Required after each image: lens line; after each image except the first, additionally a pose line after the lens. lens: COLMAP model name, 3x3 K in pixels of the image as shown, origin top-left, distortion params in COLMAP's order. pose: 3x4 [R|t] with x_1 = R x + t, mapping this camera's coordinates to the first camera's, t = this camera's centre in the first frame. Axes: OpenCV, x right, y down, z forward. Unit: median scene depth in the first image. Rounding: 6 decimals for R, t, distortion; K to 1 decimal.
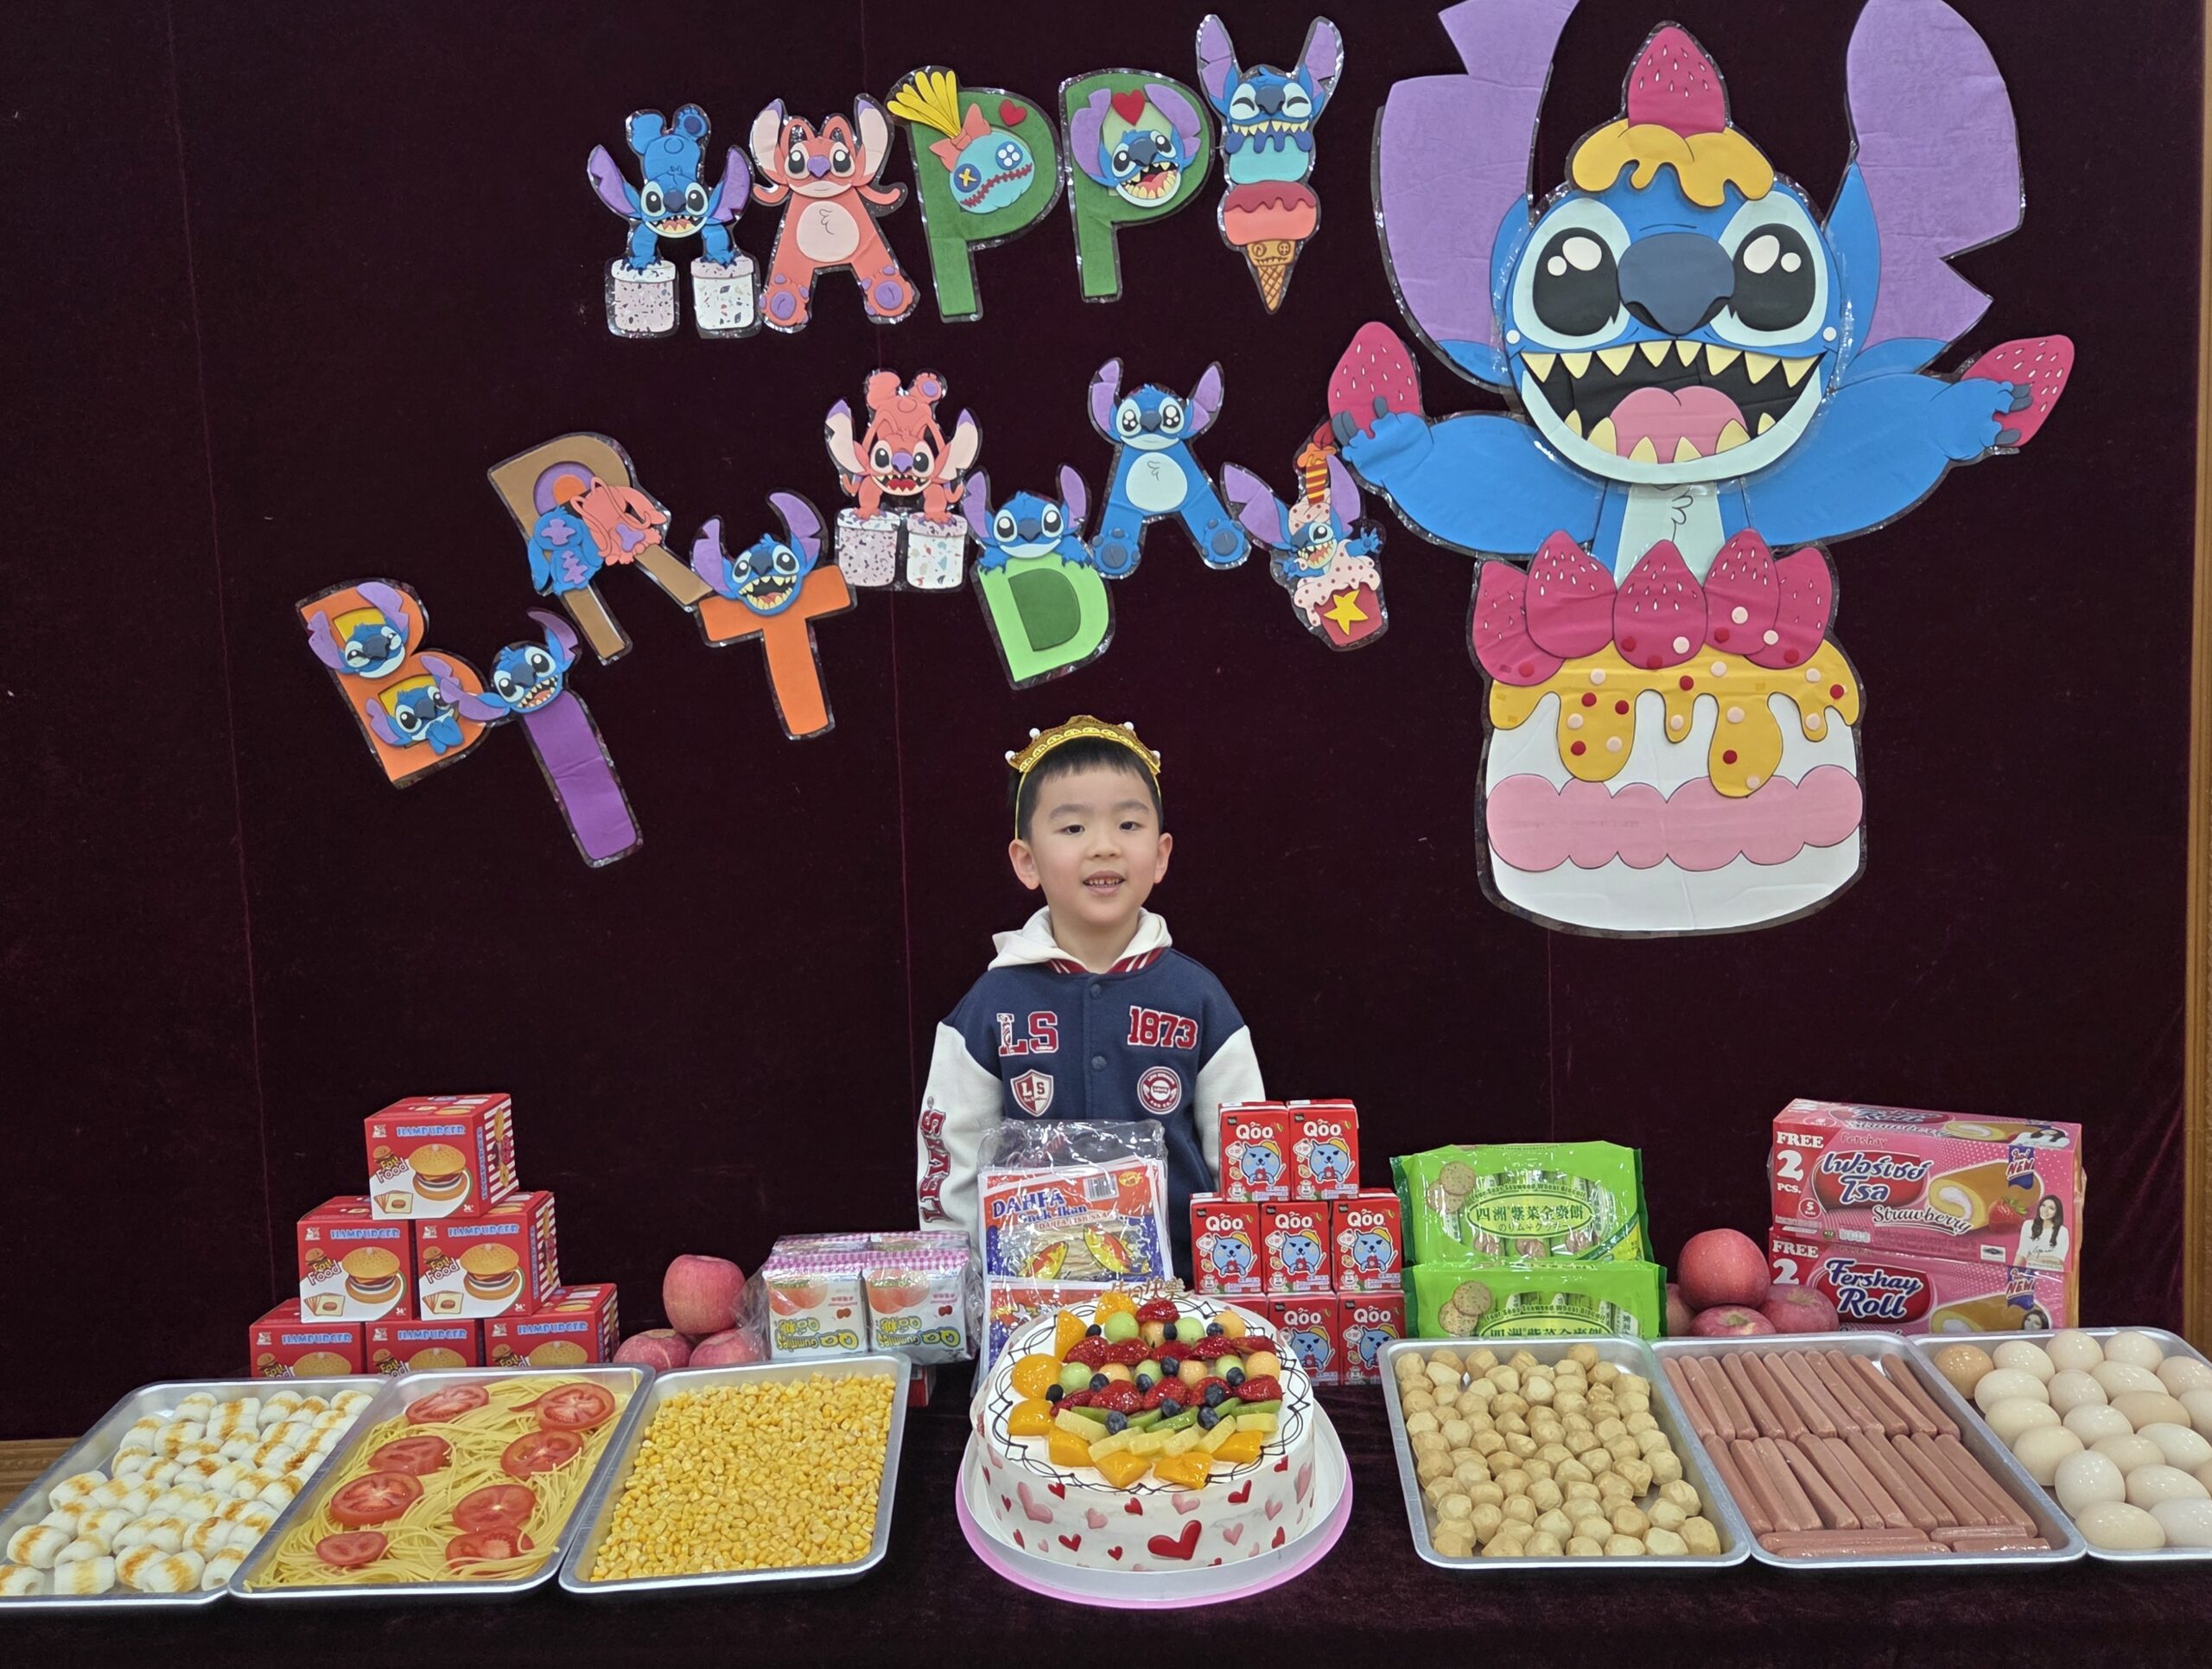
lens RADIAL K [[1667.8, 0, 1106.0], [0, 1667.8, 834.5], [0, 0, 1]] dist [0.065428, -0.057656]
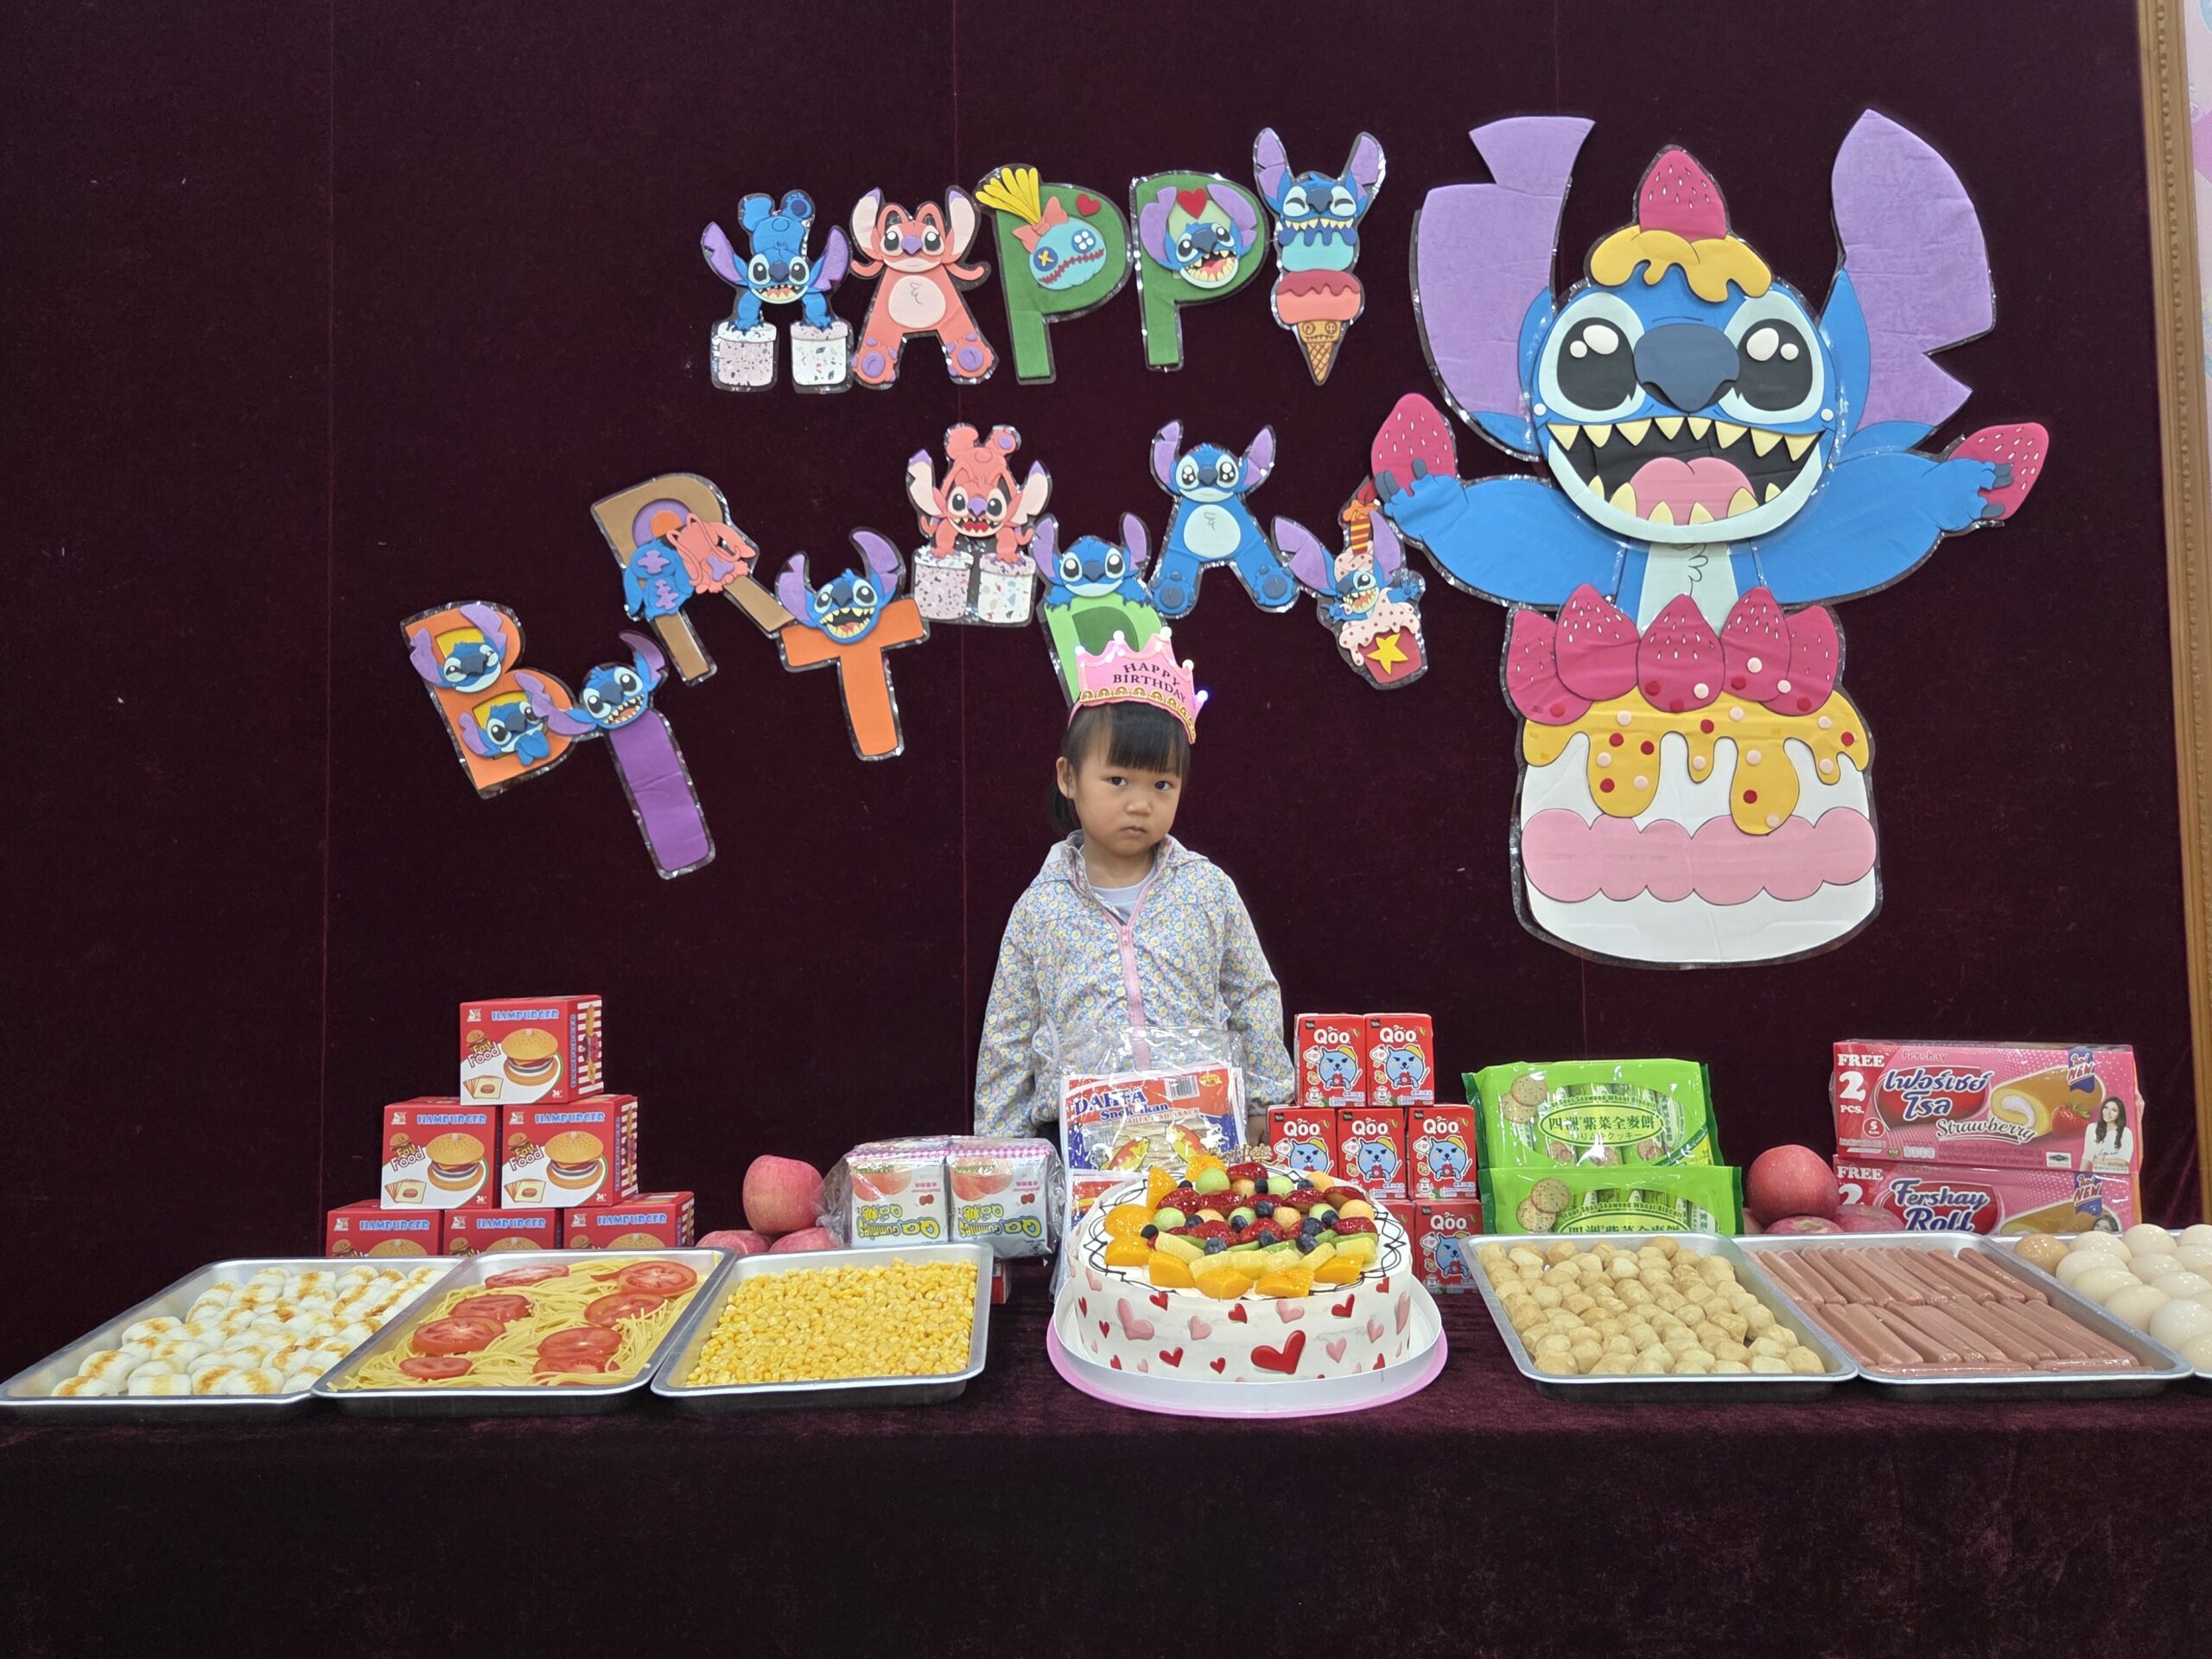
lens RADIAL K [[1585.2, 0, 1122.7], [0, 1585.2, 853.6], [0, 0, 1]] dist [0.058472, -0.048664]
pose [[0.999680, 0.021015, 0.014111, -0.038381], [-0.018798, 0.989665, -0.142161, 0.144414], [-0.016953, 0.141851, 0.989743, 0.017021]]
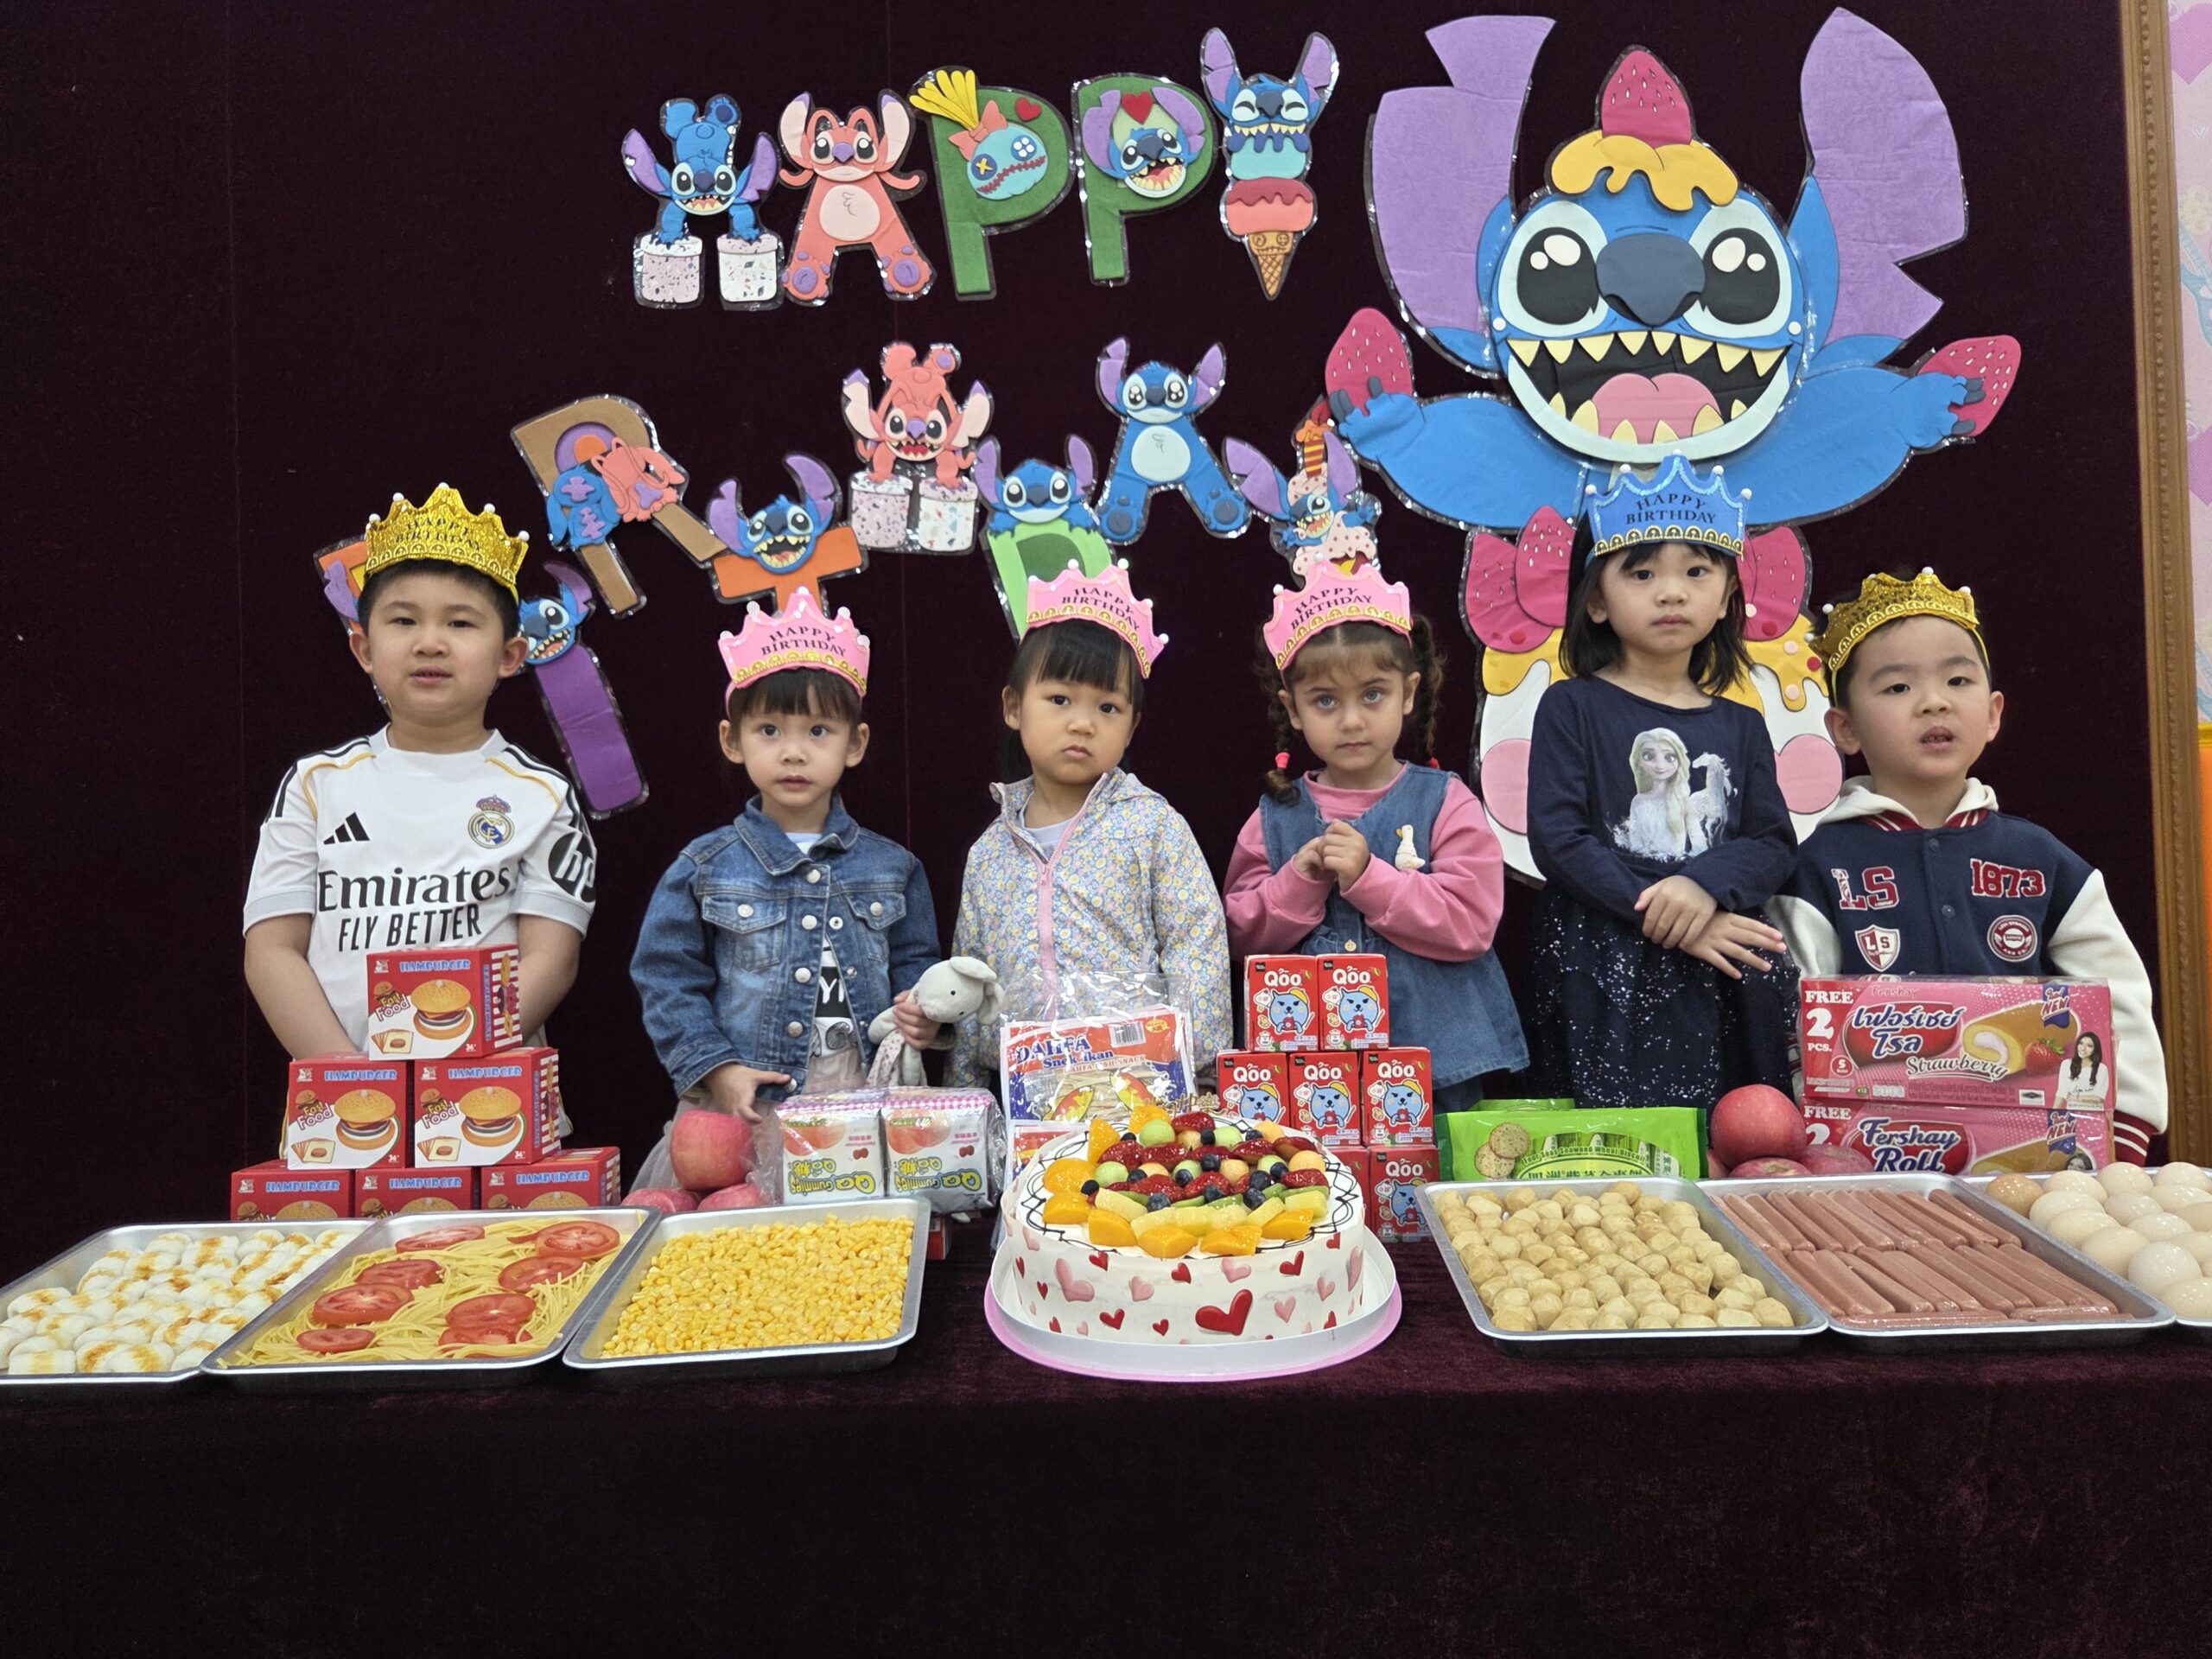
lens RADIAL K [[1586.7, 0, 1108.5], [0, 1586.7, 839.4], [0, 0, 1]] dist [0.058359, -0.051405]
pose [[0.999514, 0.011036, 0.029140, -0.029009], [-0.007768, 0.993906, -0.109957, 0.139078], [-0.030176, 0.109678, 0.993509, 0.046133]]
